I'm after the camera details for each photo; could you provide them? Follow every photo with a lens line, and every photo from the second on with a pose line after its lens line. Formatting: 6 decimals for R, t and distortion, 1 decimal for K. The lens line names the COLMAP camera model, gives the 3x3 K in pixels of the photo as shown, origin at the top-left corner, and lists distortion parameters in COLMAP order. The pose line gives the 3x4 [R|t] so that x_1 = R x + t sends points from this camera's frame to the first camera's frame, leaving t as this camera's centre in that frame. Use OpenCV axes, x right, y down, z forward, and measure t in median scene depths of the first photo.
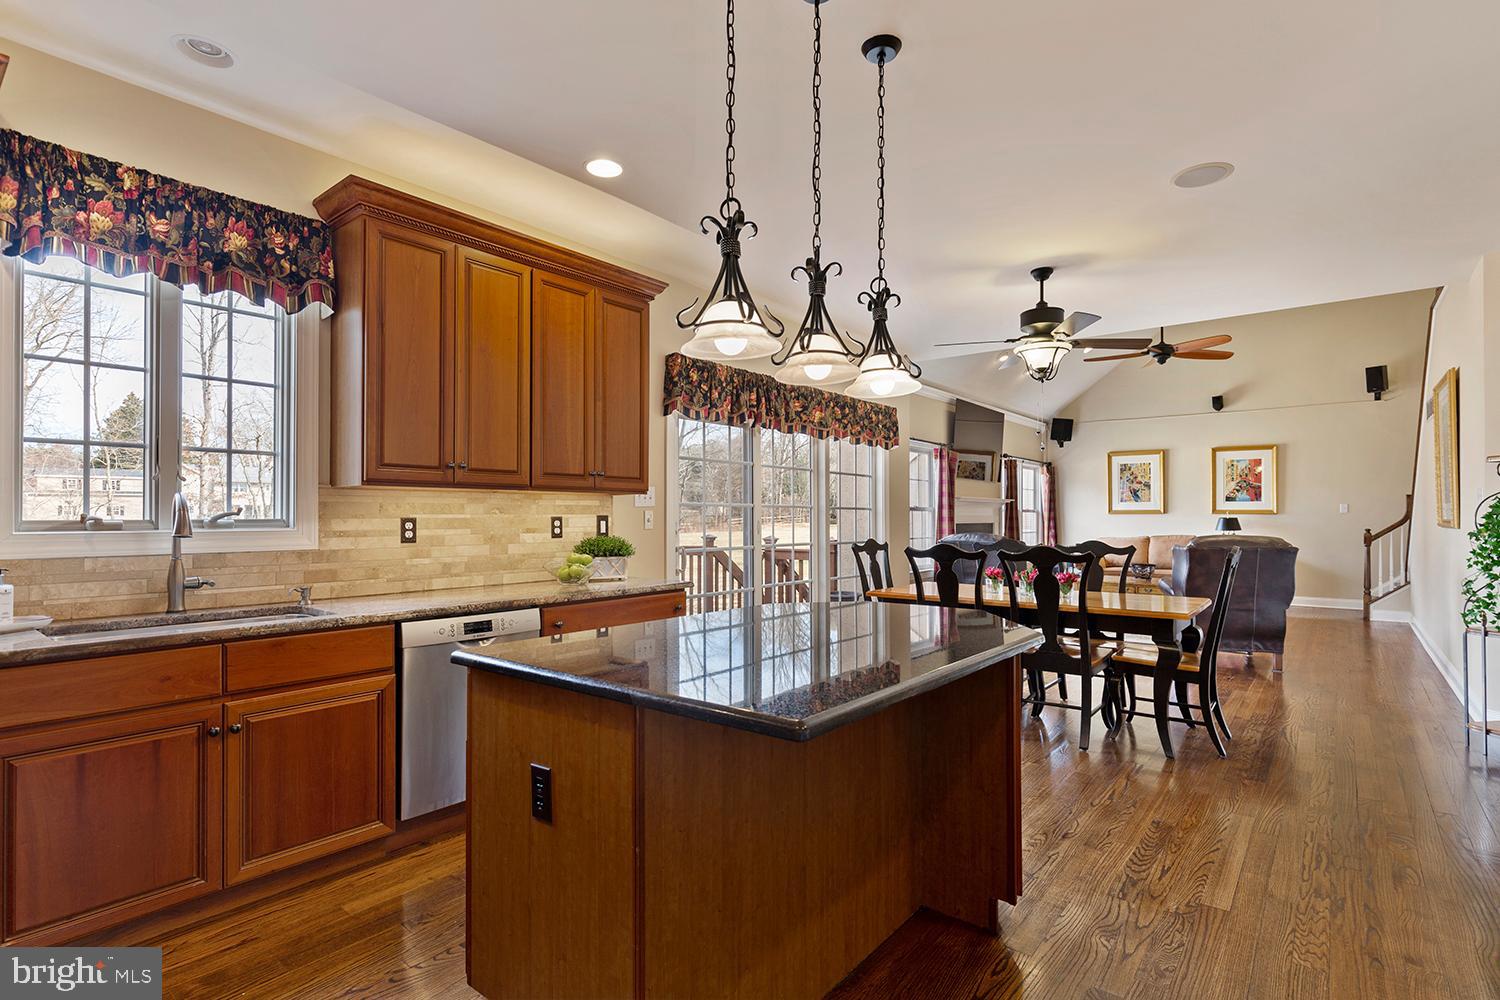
lens RADIAL K [[732.9, 0, 759.4], [0, 732.9, 513.5], [0, 0, 1]] dist [-0.004444, -0.000739]
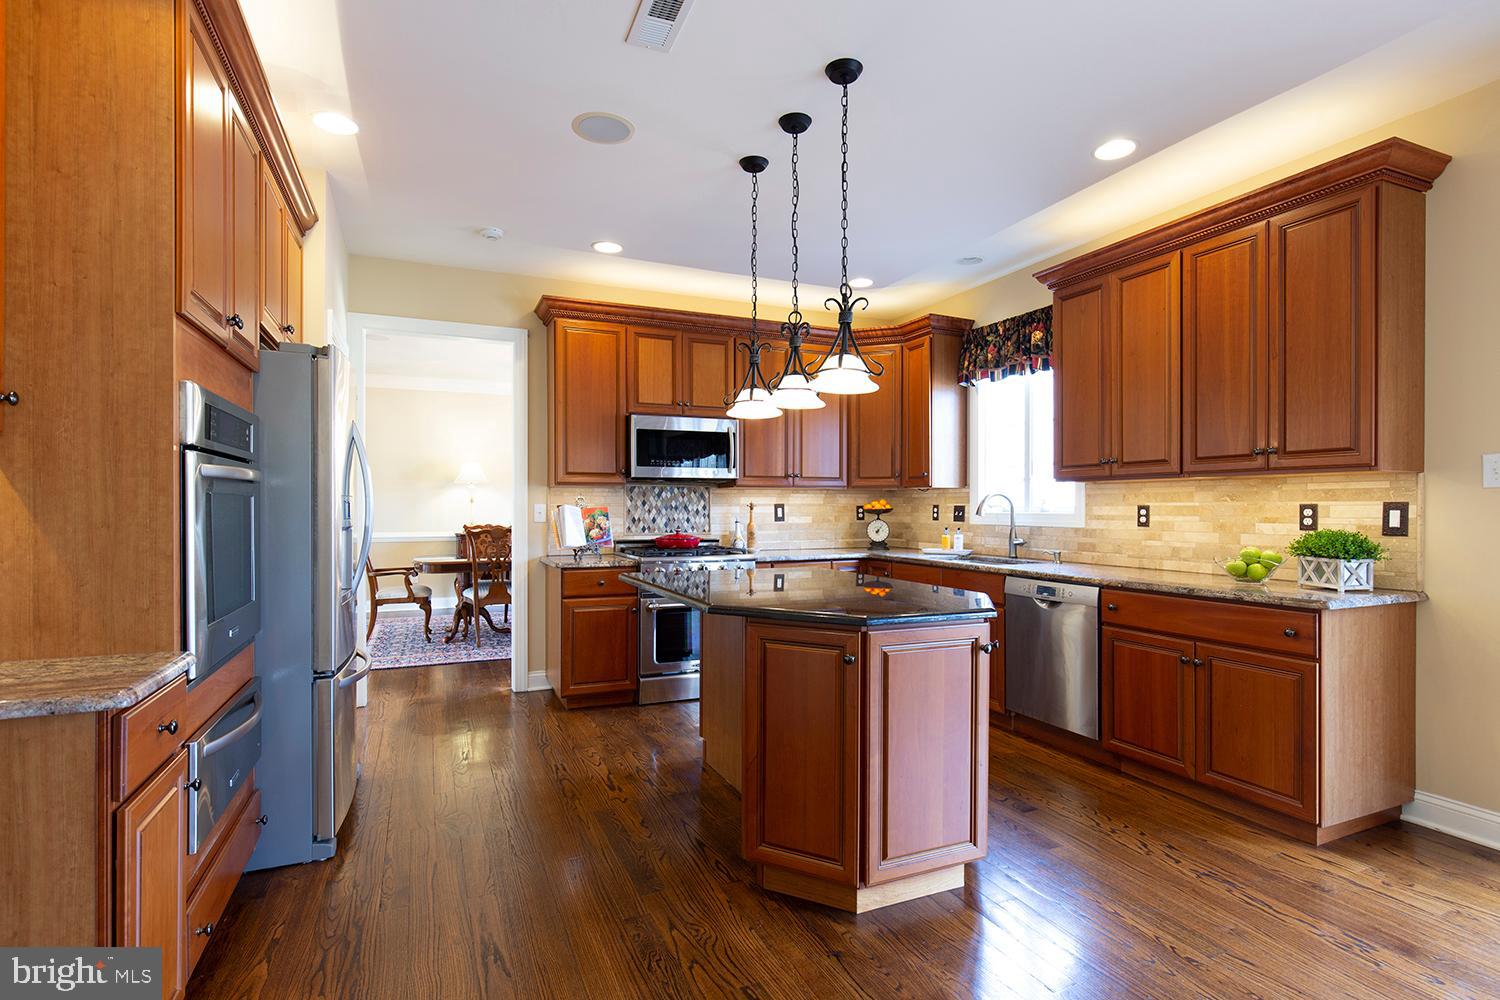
lens RADIAL K [[732.9, 0, 759.1], [0, 732.9, 506.1], [0, 0, 1]] dist [-0.004444, -0.000739]
pose [[-0.461176, 0.004454, -0.887298, 0.848002], [0.008721, 0.999962, 0.000487, 0.001054], [0.887266, -0.007513, -0.461197, 0.987526]]
